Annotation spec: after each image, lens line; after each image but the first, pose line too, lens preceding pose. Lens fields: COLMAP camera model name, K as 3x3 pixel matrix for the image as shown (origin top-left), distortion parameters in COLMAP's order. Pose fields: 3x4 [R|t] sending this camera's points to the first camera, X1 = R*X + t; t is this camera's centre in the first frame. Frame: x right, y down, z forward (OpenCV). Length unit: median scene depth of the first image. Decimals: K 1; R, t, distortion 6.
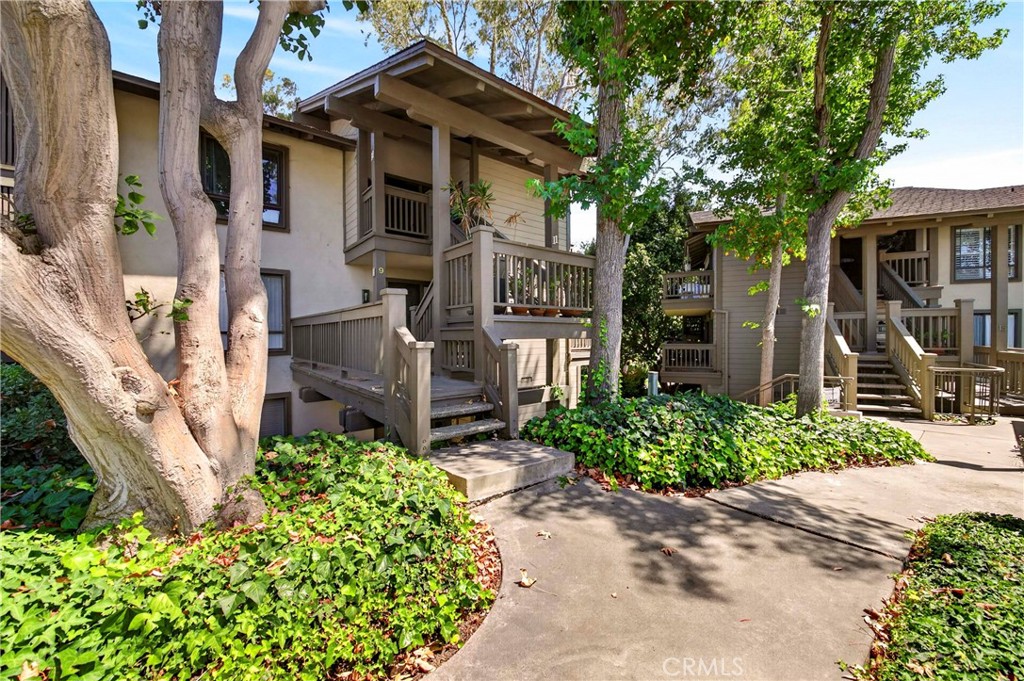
lens RADIAL K [[392.9, 0, 513.3], [0, 392.9, 325.5], [0, 0, 1]] dist [0.002530, -0.000078]
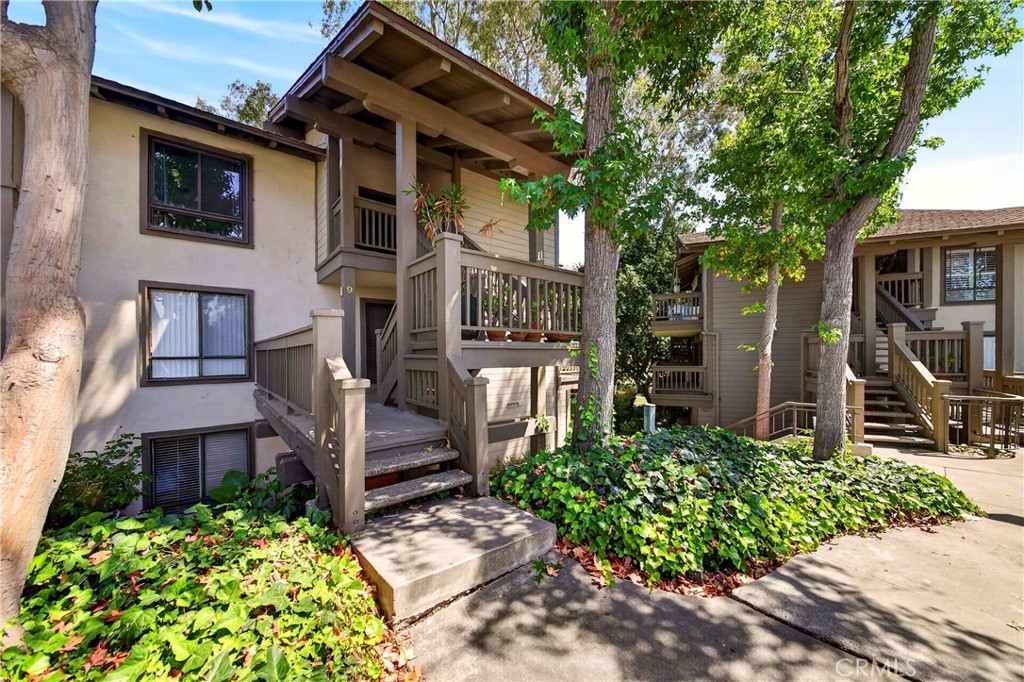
lens RADIAL K [[369.6, 0, 517.7], [0, 369.6, 340.9], [0, 0, 1]] dist [-0.001411, -0.000137]
pose [[0.999717, -0.000178, 0.023788, 0.046496], [0.000412, 0.999951, -0.009854, -0.018256], [-0.023785, 0.009861, 0.999668, 0.204217]]
